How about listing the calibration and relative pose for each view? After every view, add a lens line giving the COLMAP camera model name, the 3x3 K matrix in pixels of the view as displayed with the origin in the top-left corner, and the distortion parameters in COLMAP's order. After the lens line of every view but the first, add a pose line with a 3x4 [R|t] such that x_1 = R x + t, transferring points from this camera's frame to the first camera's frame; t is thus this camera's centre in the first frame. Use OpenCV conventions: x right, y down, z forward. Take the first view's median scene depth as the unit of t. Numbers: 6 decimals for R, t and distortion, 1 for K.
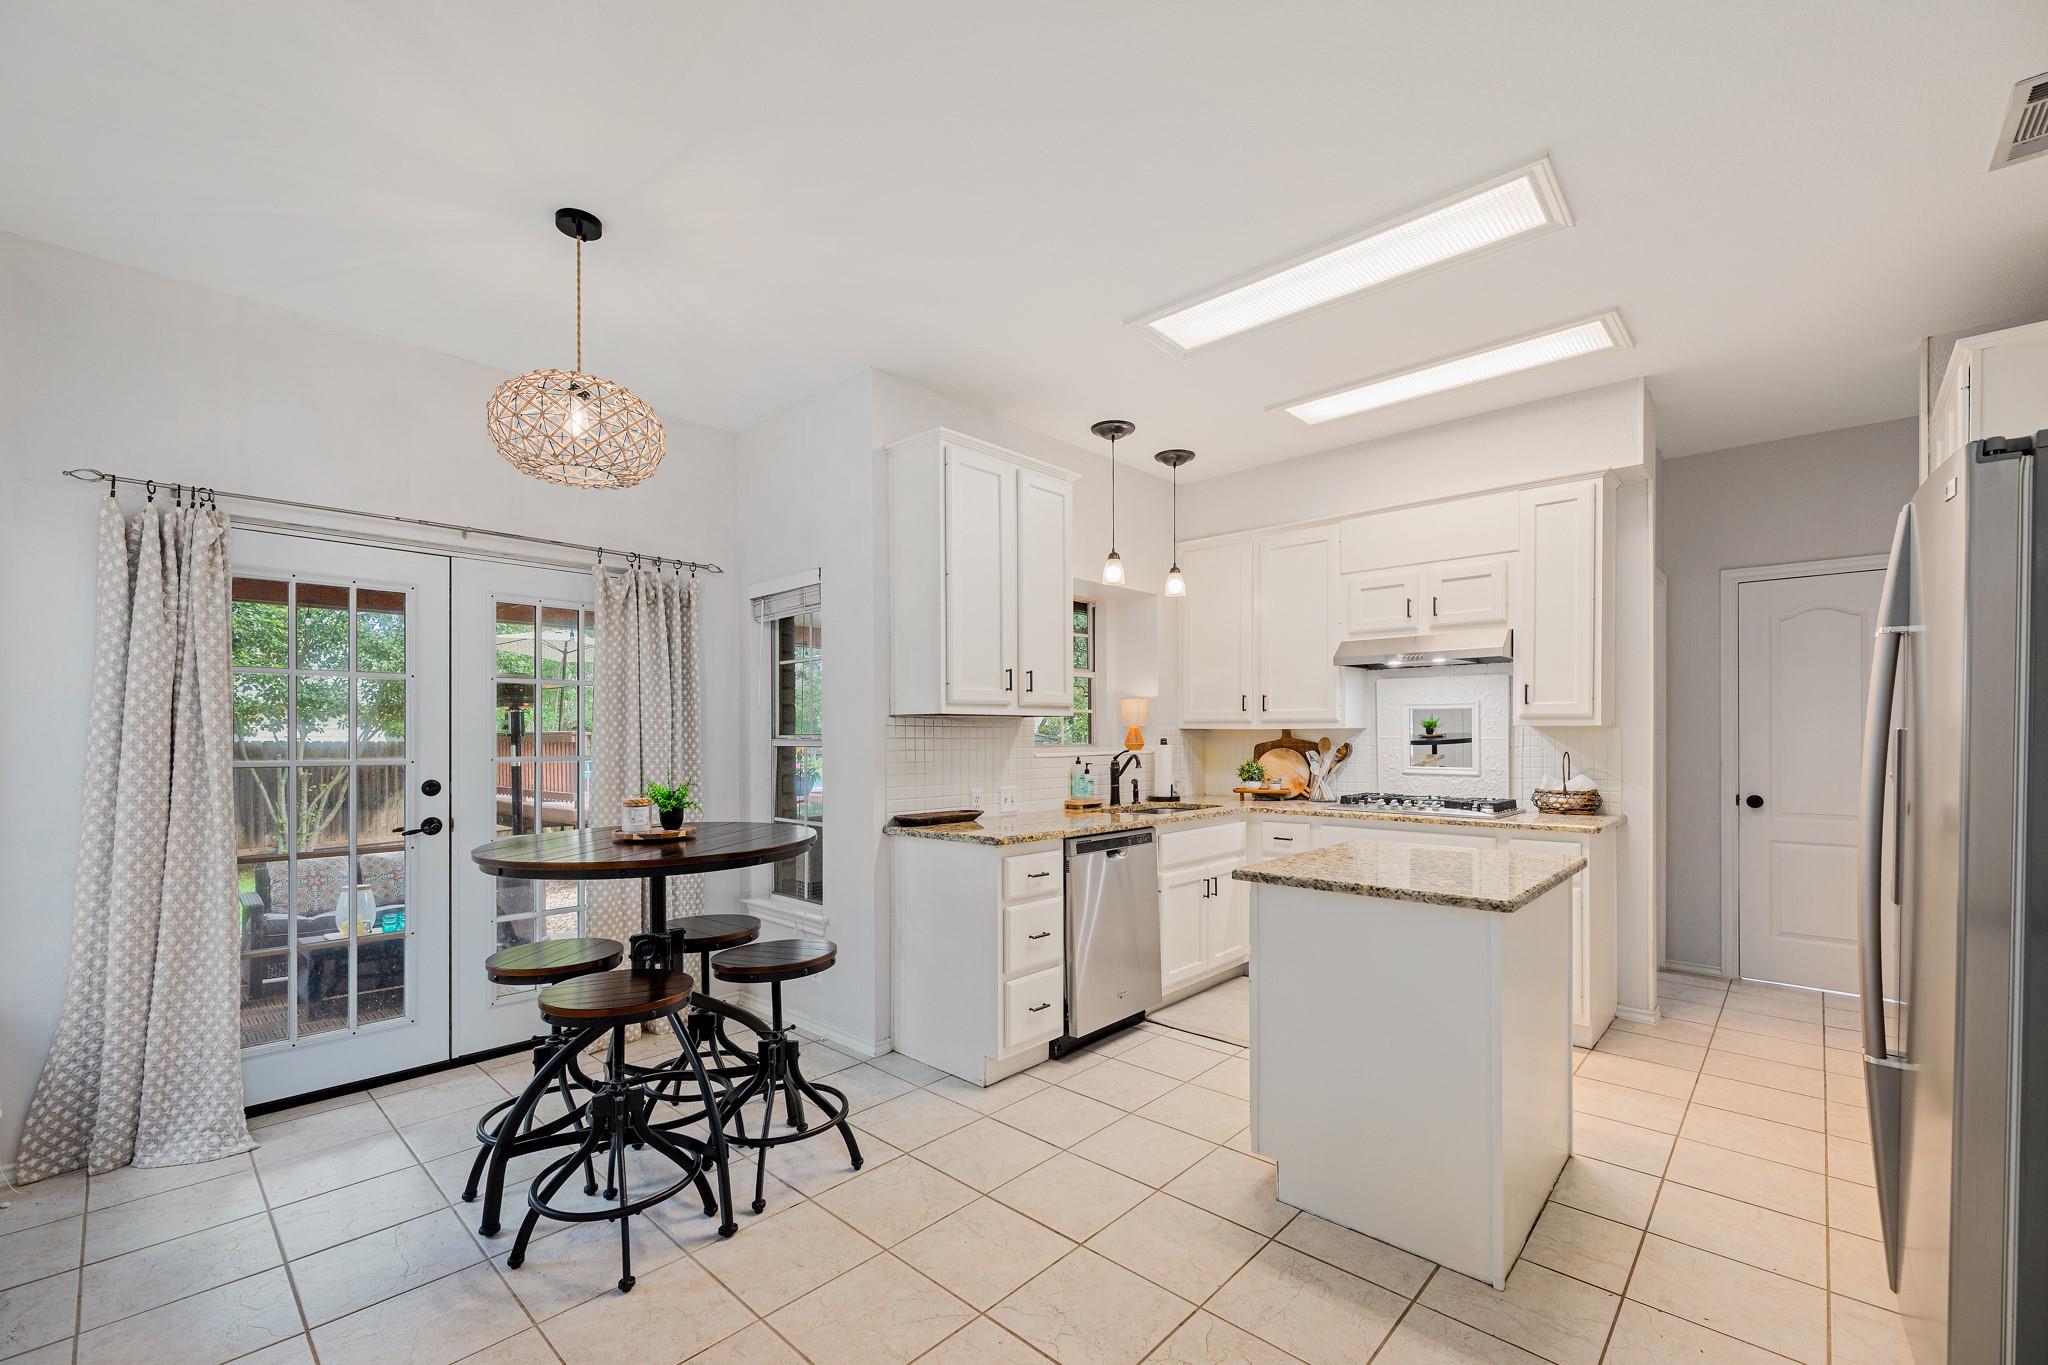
lens RADIAL K [[855.7, 0, 1022.1], [0, 855.7, 735.2], [0, 0, 1]] dist [-0.000835, -0.000199]
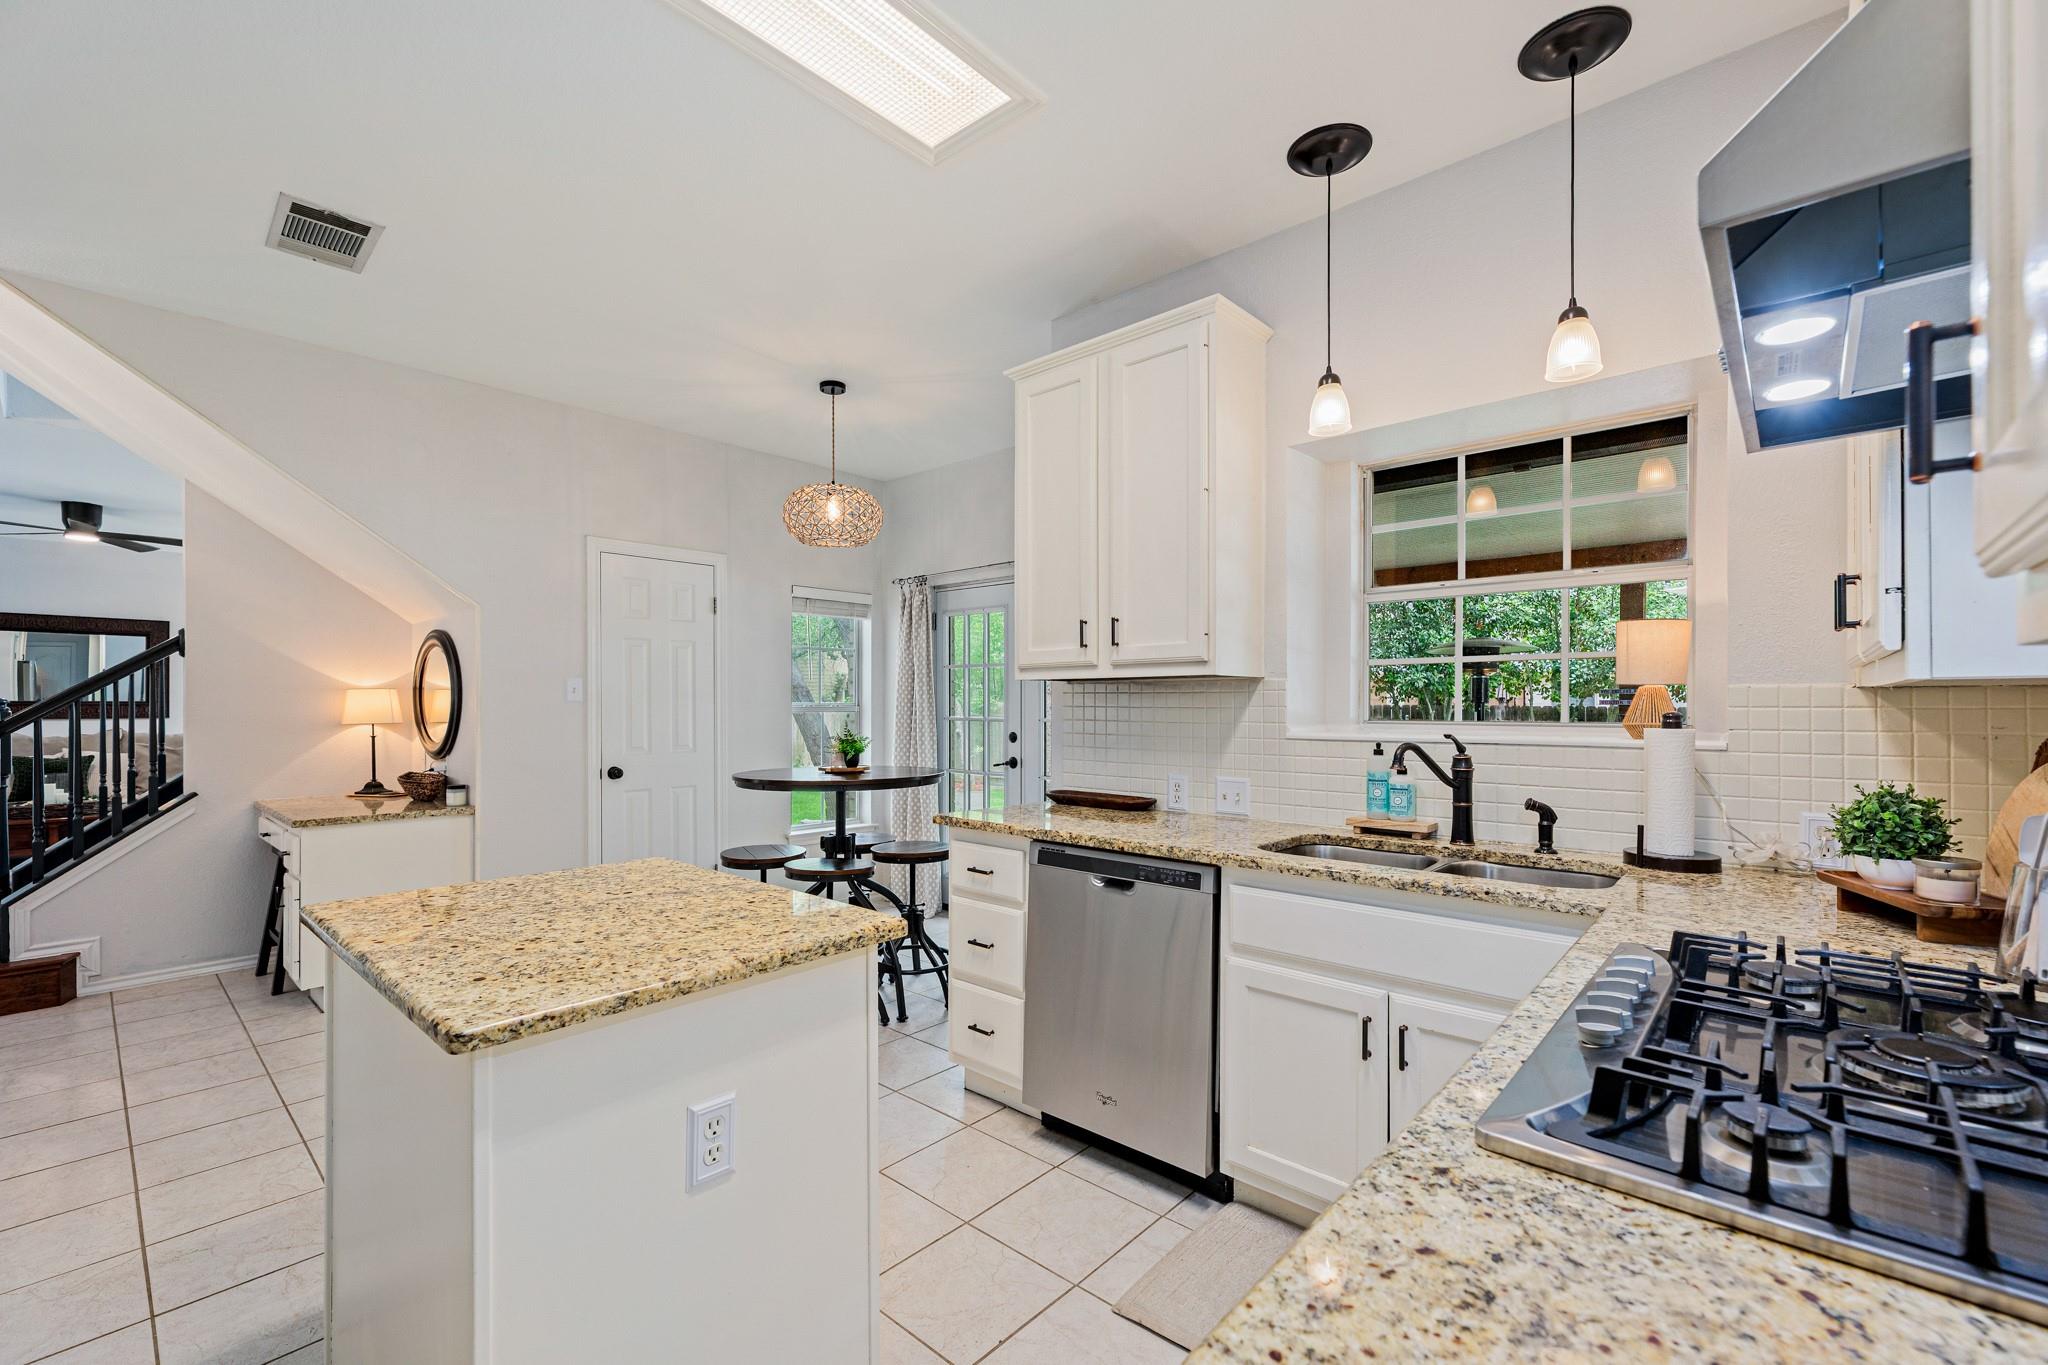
lens RADIAL K [[855.4, 0, 1003.3], [0, 855.4, 704.2], [0, 0, 1]] dist [0.000129, 0.000054]
pose [[0.002601, 0.003915, -0.999989, 0.680721], [0.000497, 0.999992, 0.003916, -0.002236], [0.999996, -0.000507, 0.002599, 0.814255]]
